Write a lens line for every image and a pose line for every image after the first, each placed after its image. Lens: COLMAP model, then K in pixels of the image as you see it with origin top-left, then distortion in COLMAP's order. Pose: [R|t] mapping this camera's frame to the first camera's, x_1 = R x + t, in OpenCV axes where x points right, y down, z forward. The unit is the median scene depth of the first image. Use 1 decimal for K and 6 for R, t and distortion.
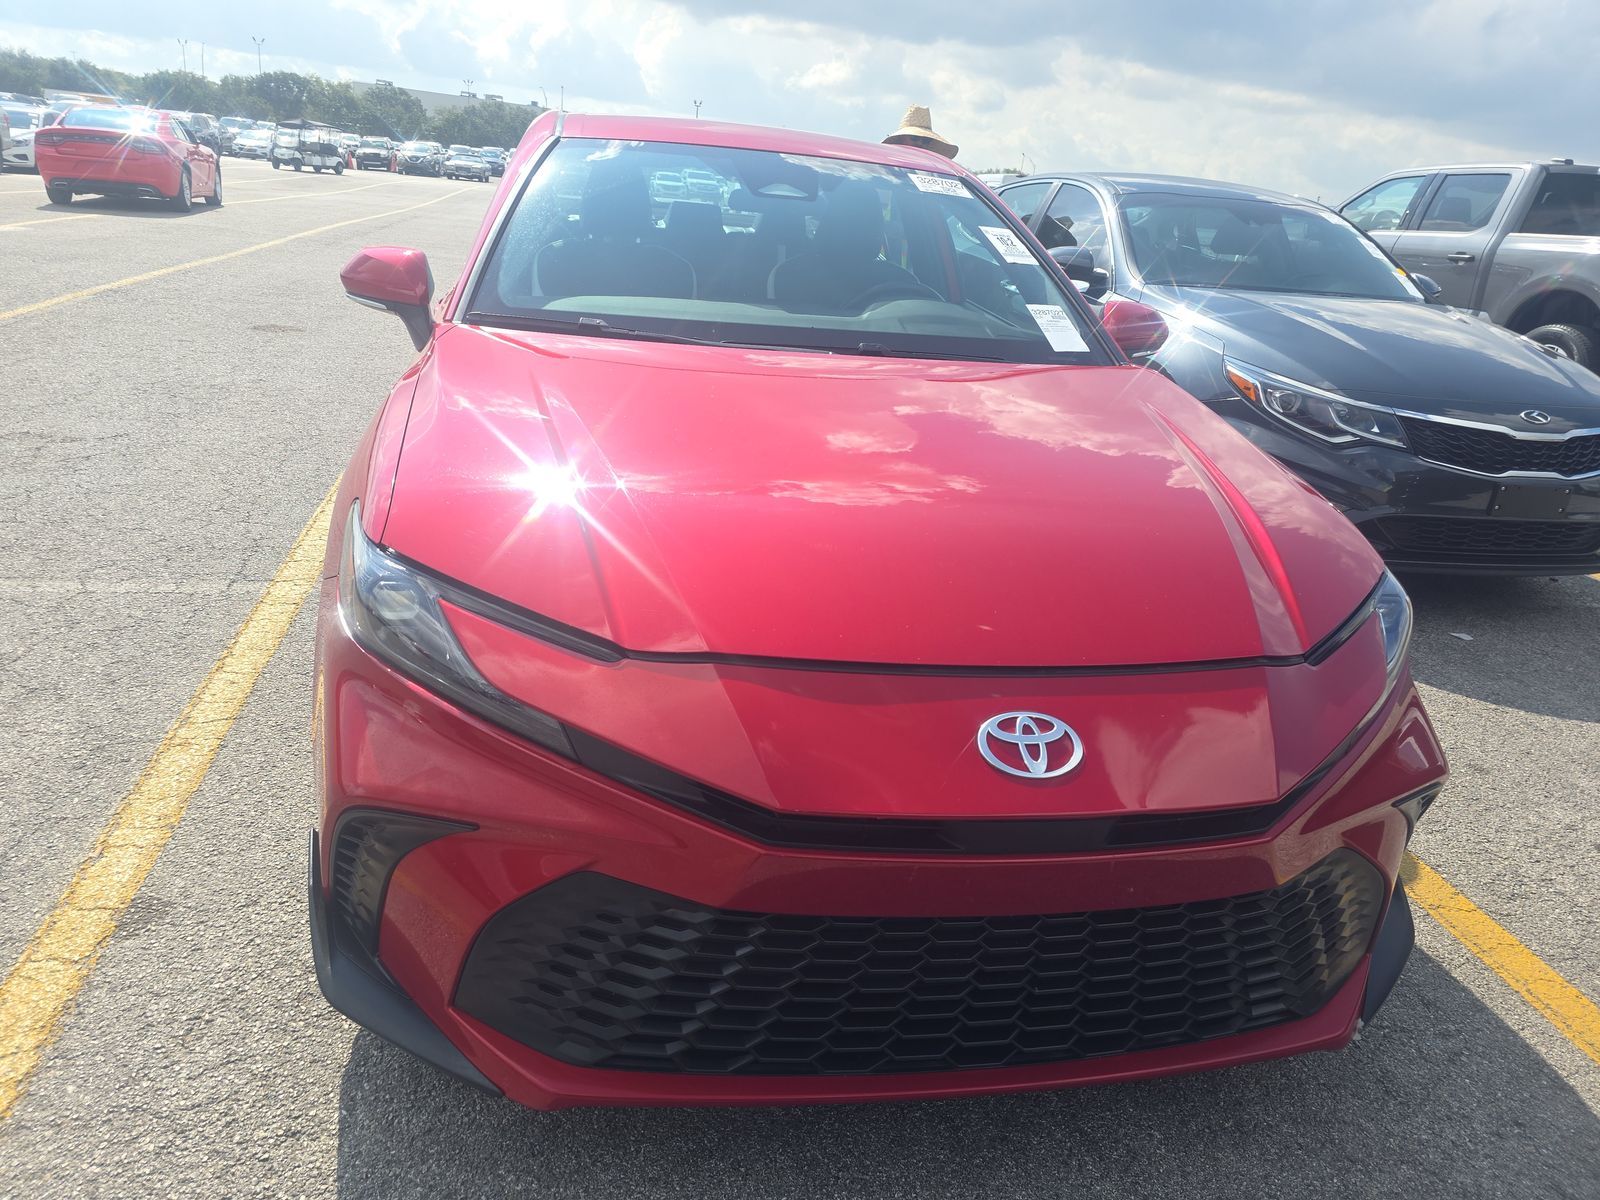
lens RADIAL K [[1086.6, 0, 800.2], [0, 1086.6, 588.0], [0, 0, 1]] dist [0.050673, -0.055232]
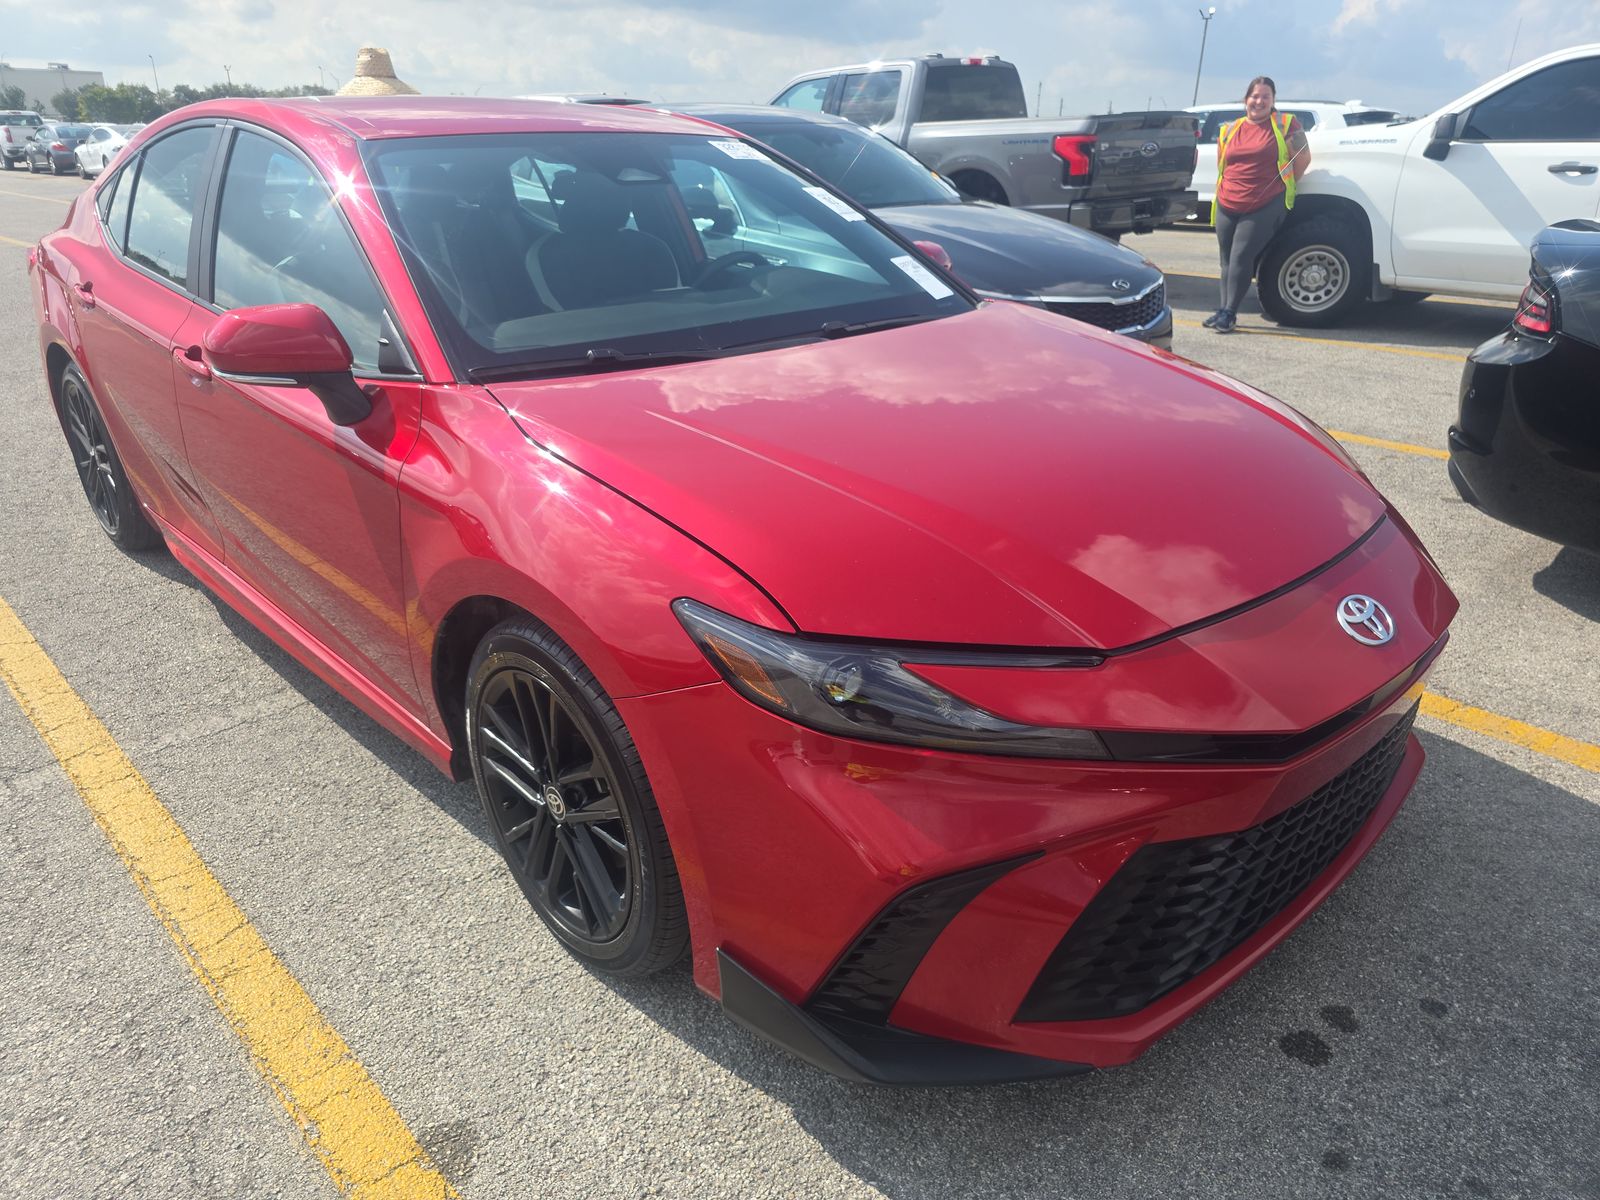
lens RADIAL K [[1086.6, 0, 801.4], [0, 1086.6, 614.4], [0, 0, 1]] dist [0.050673, -0.055232]
pose [[0.836126, -0.298936, 0.459925, -0.251696], [0.255213, 0.954181, 0.156219, -0.062892], [-0.485551, -0.013239, 0.874108, 0.051669]]
